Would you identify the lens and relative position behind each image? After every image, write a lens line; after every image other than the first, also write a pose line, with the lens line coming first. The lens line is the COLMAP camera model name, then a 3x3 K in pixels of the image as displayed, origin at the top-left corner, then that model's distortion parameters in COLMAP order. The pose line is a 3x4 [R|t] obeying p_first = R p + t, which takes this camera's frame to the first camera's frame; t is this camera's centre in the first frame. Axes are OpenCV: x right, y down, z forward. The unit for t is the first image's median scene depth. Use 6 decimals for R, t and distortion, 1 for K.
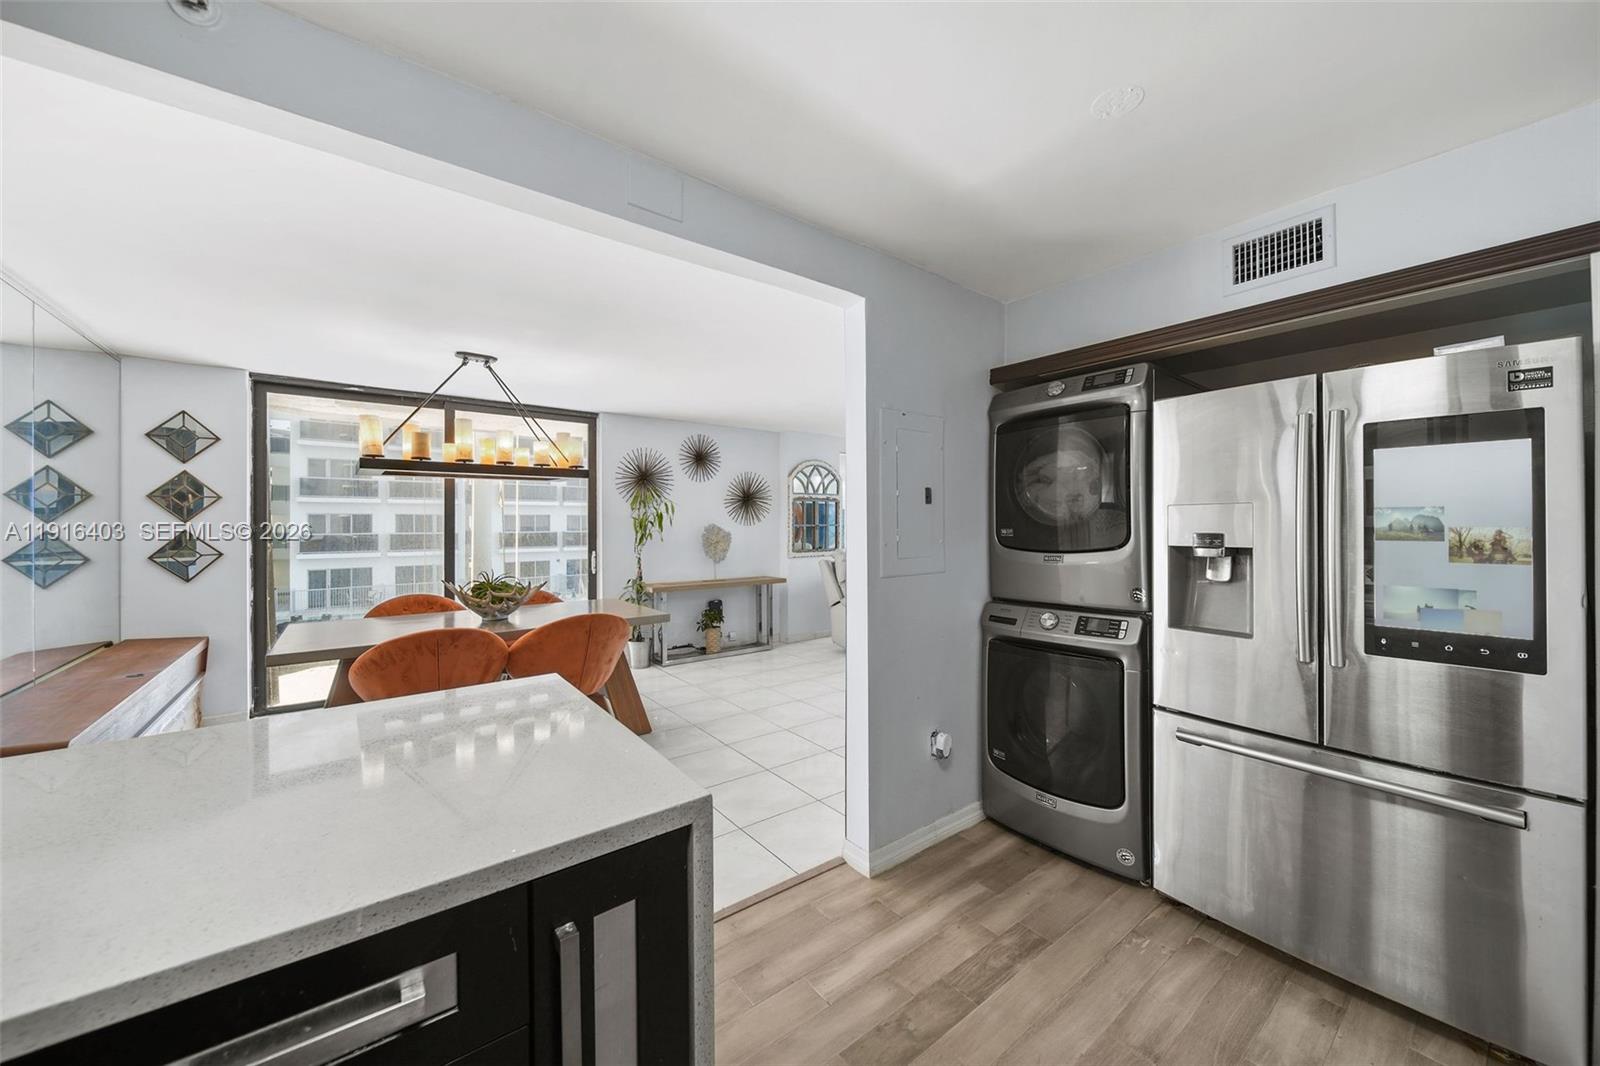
lens RADIAL K [[574.3, 0, 800.0], [0, 574.3, 533.0], [0, 0, 1]] dist [-0.000874, -0.000139]
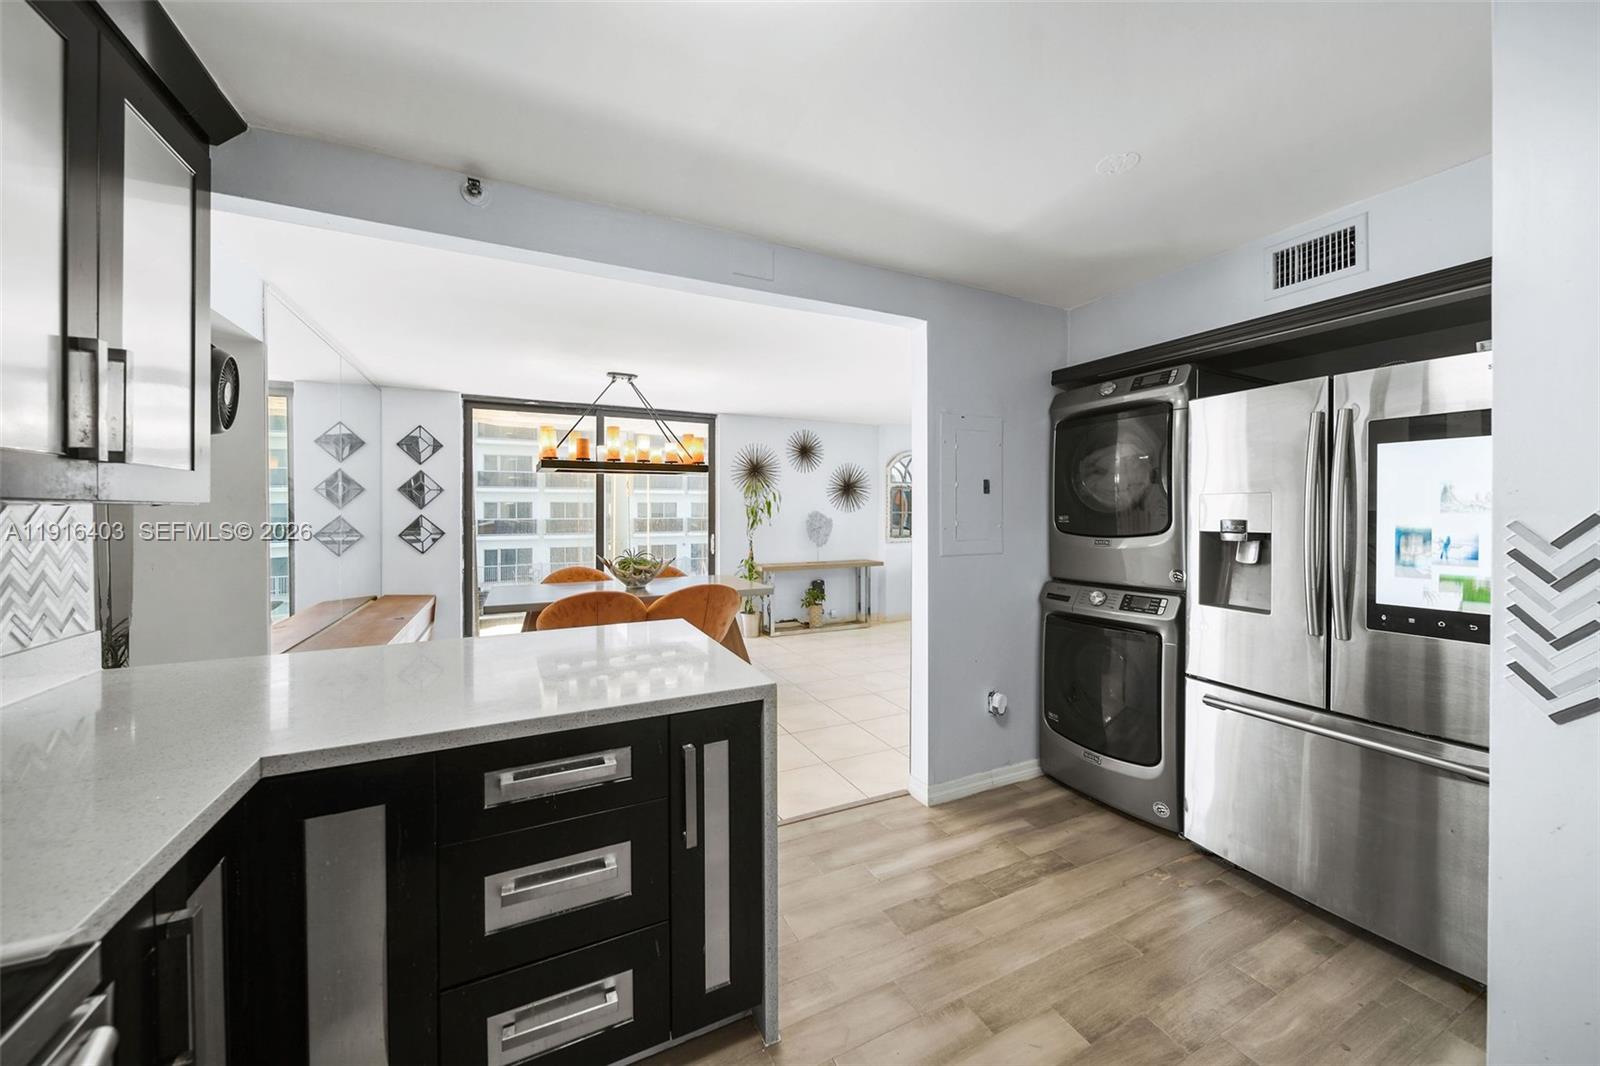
lens RADIAL K [[574.3, 0, 800.0], [0, 574.3, 533.0], [0, 0, 1]] dist [-0.000874, -0.000139]
pose [[0.980266, 0.009755, -0.197443, 0.080701], [-0.005447, 0.999735, 0.022351, 0.004260], [0.197609, -0.020835, 0.980059, -0.192818]]
